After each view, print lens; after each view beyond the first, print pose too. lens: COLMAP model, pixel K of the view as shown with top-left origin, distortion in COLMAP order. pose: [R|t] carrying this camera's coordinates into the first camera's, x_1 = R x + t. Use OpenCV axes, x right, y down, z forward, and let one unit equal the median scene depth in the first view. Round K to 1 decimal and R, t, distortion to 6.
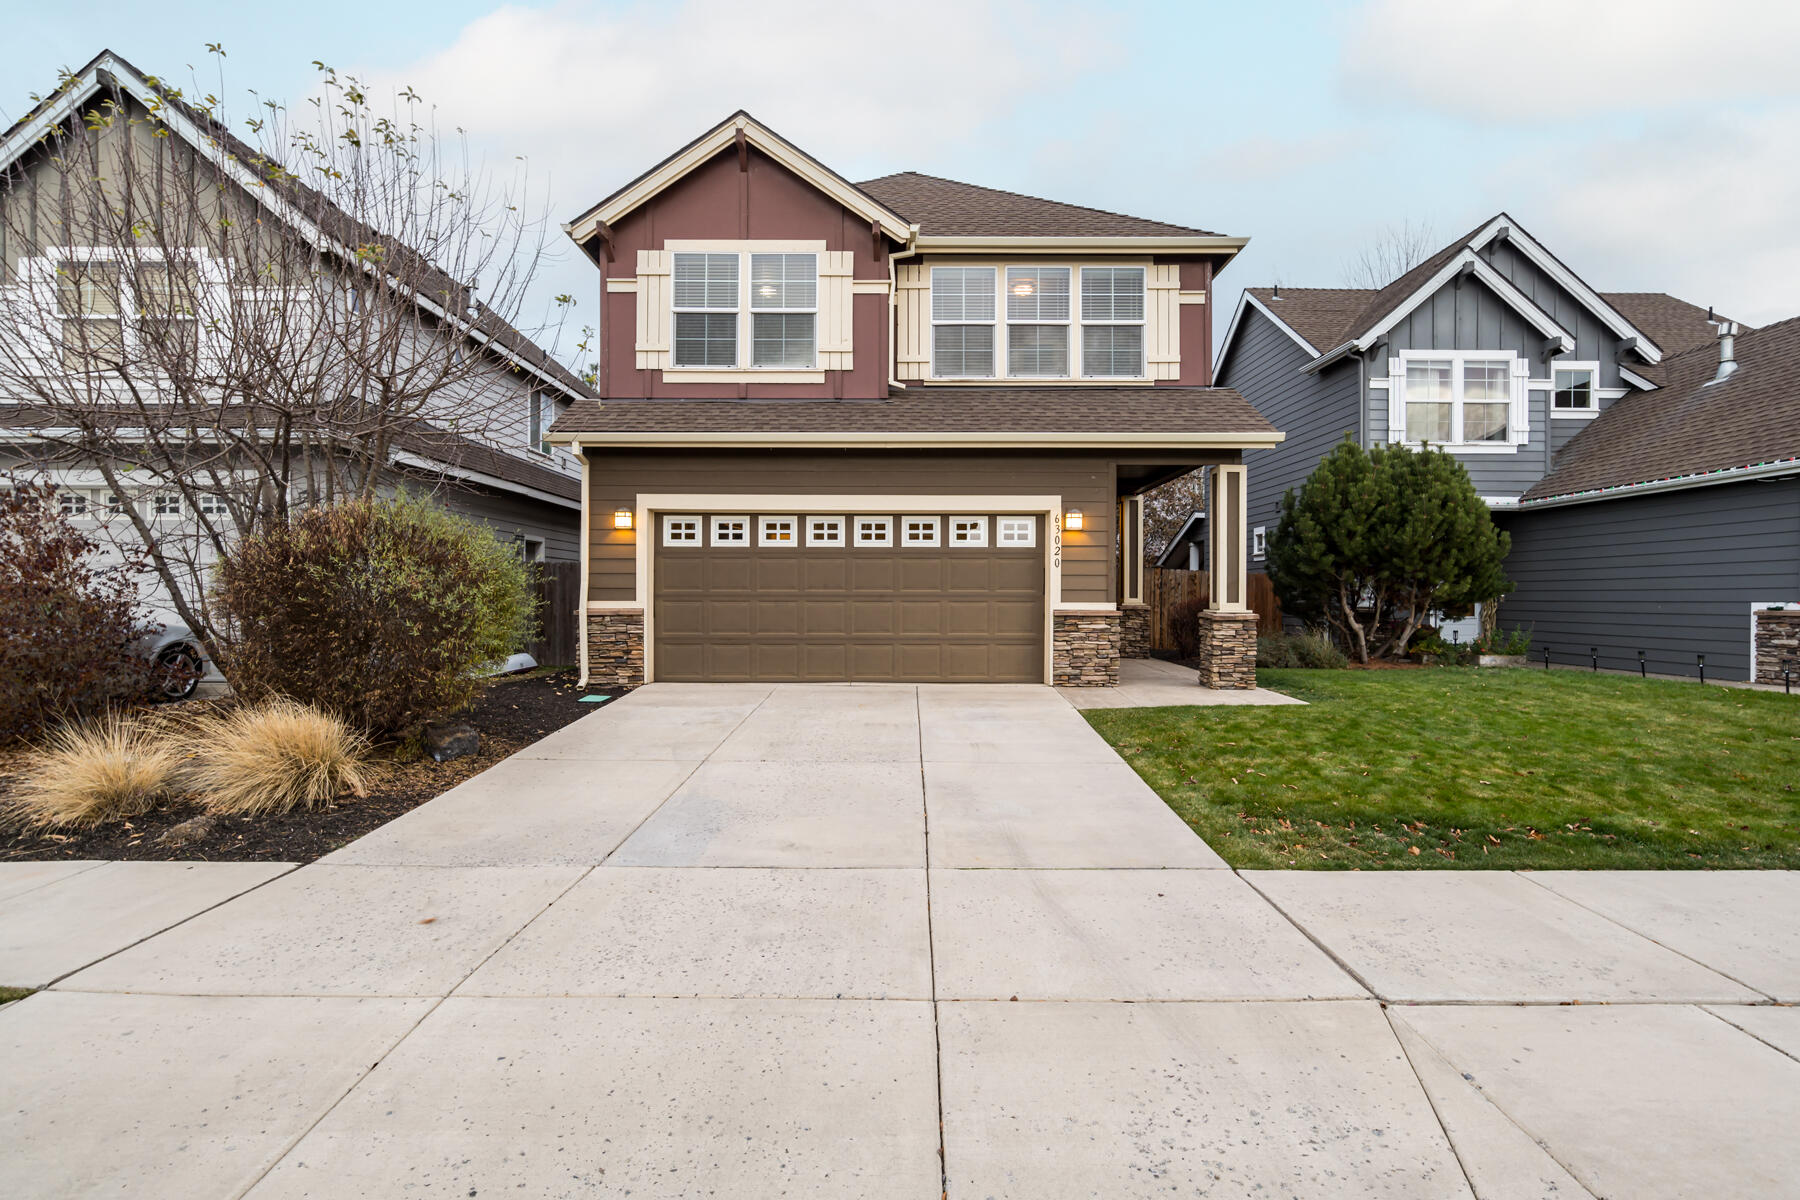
lens RADIAL K [[914.9, 0, 918.1], [0, 914.9, 592.8], [0, 0, 1]] dist [-0.018872, 0.008095]
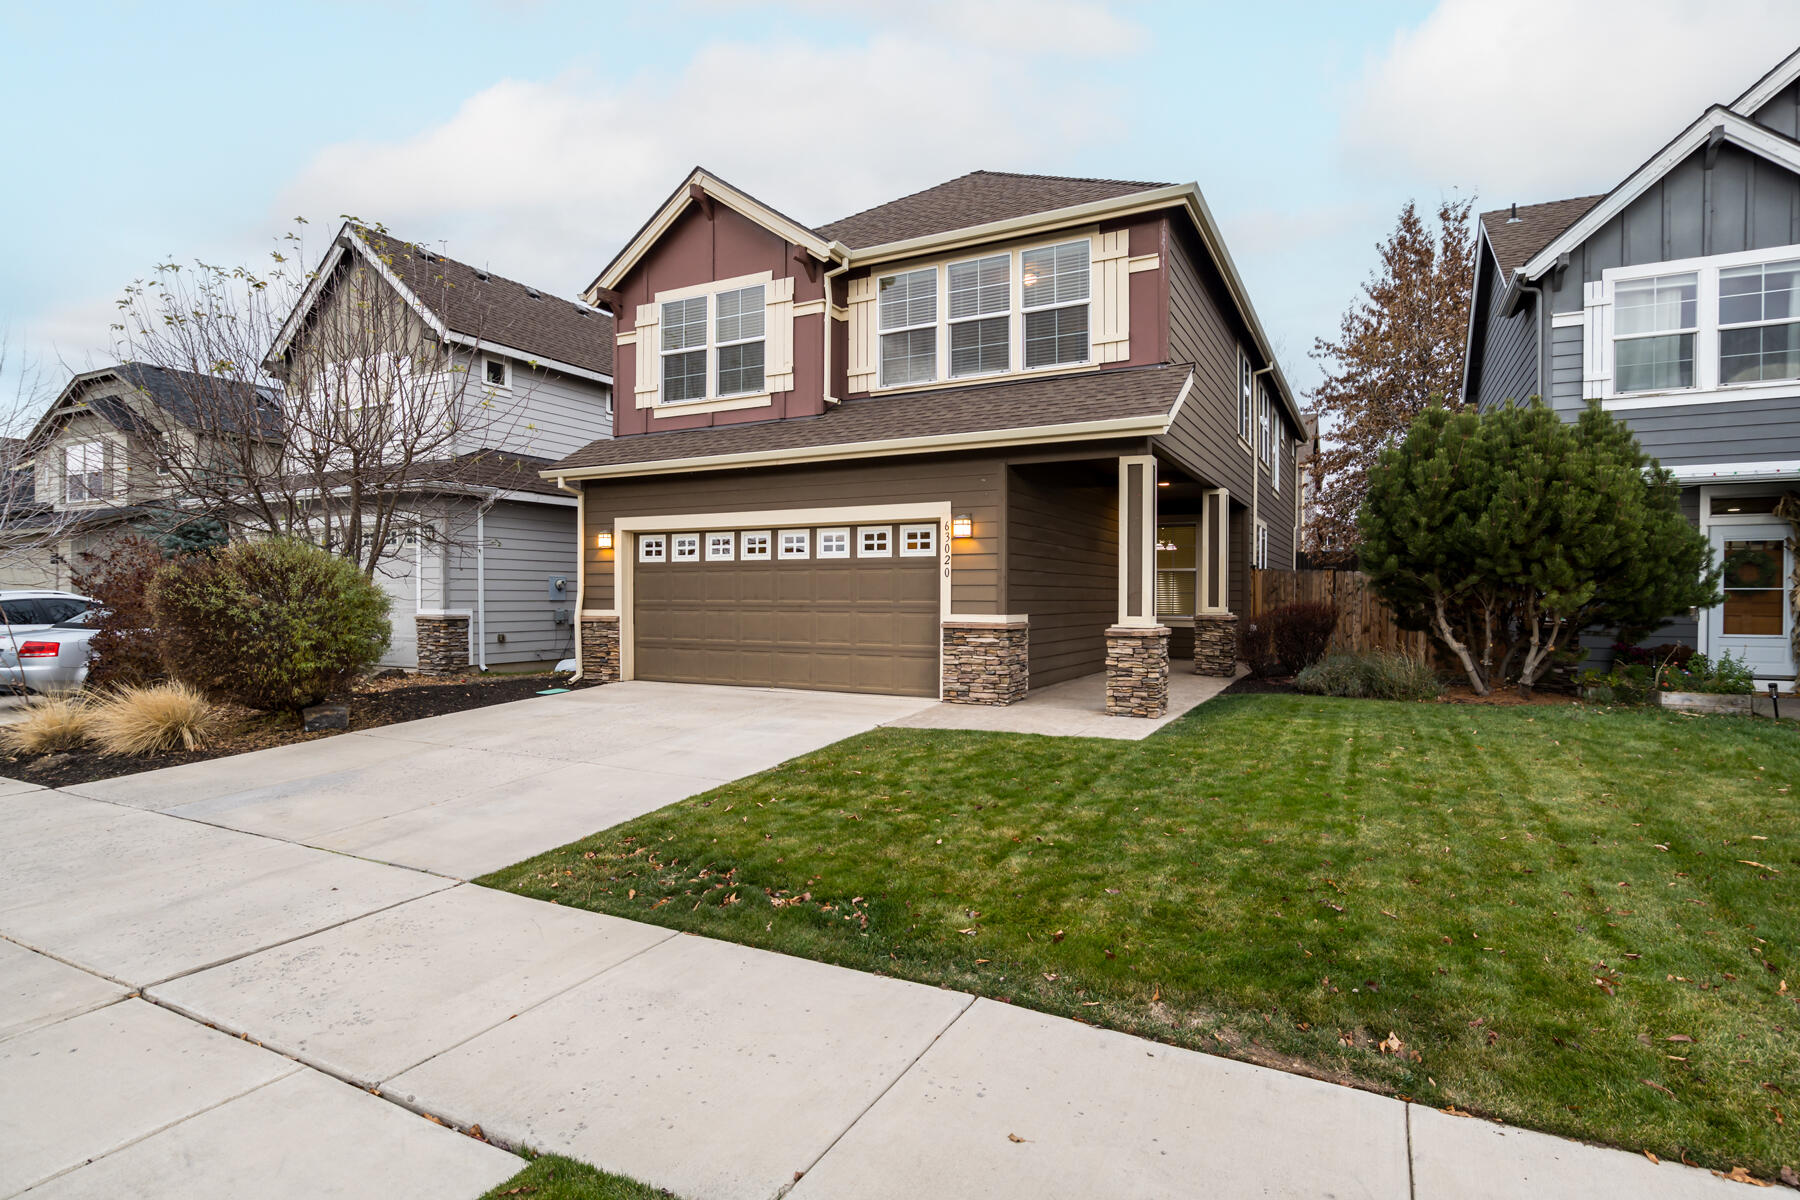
lens RADIAL K [[914.9, 0, 900.6], [0, 914.9, 595.9], [0, 0, 1]] dist [-0.018872, 0.008095]
pose [[0.886047, -0.000598, -0.463594, 0.541770], [0.001889, 0.999996, 0.002319, -0.010549], [0.463591, -0.002931, 0.886045, 0.132806]]
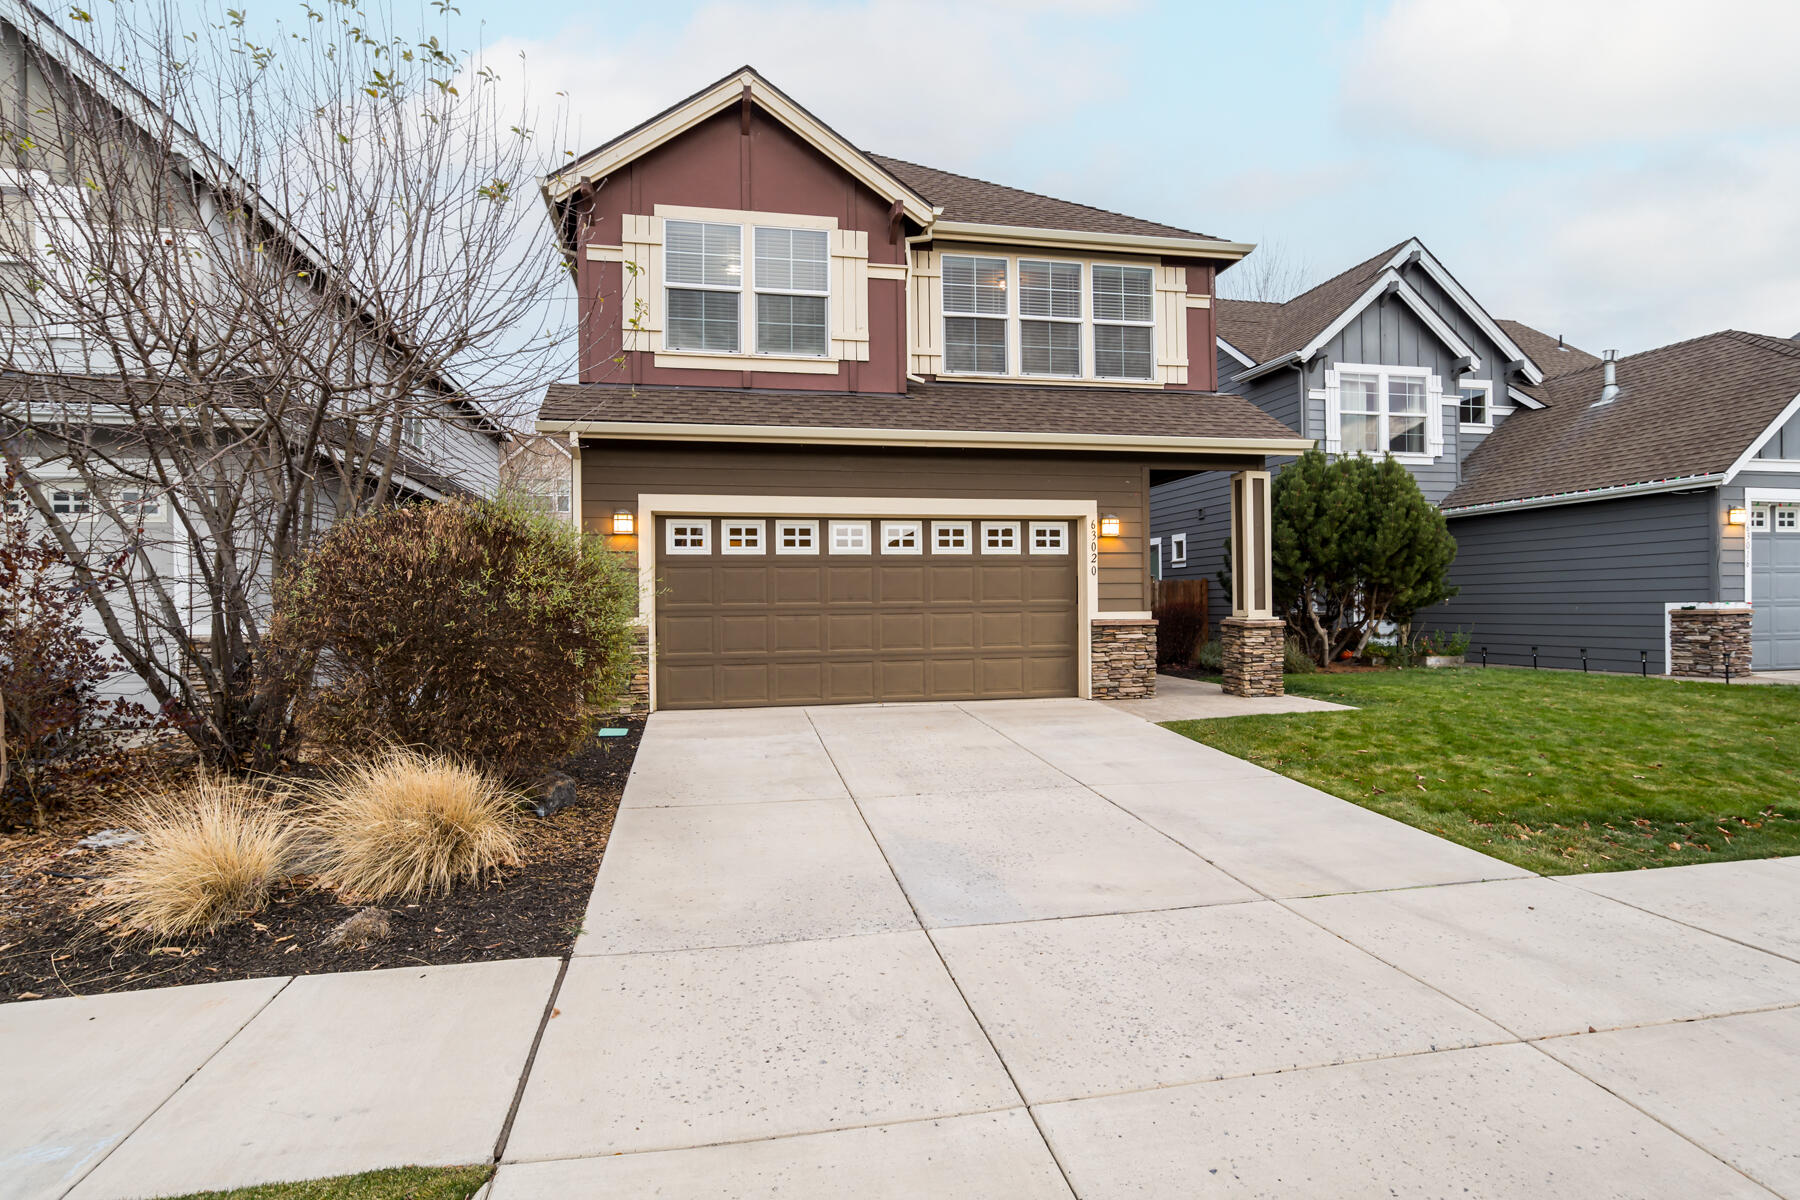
lens RADIAL K [[963.0, 0, 927.2], [0, 963.0, 595.0], [0, 0, 1]] dist [-0.018110, 0.006384]
pose [[0.977912, -0.011041, 0.208725, -0.225745], [0.012812, 0.999892, -0.007135, -0.002276], [-0.208624, 0.009652, 0.977948, 0.050251]]
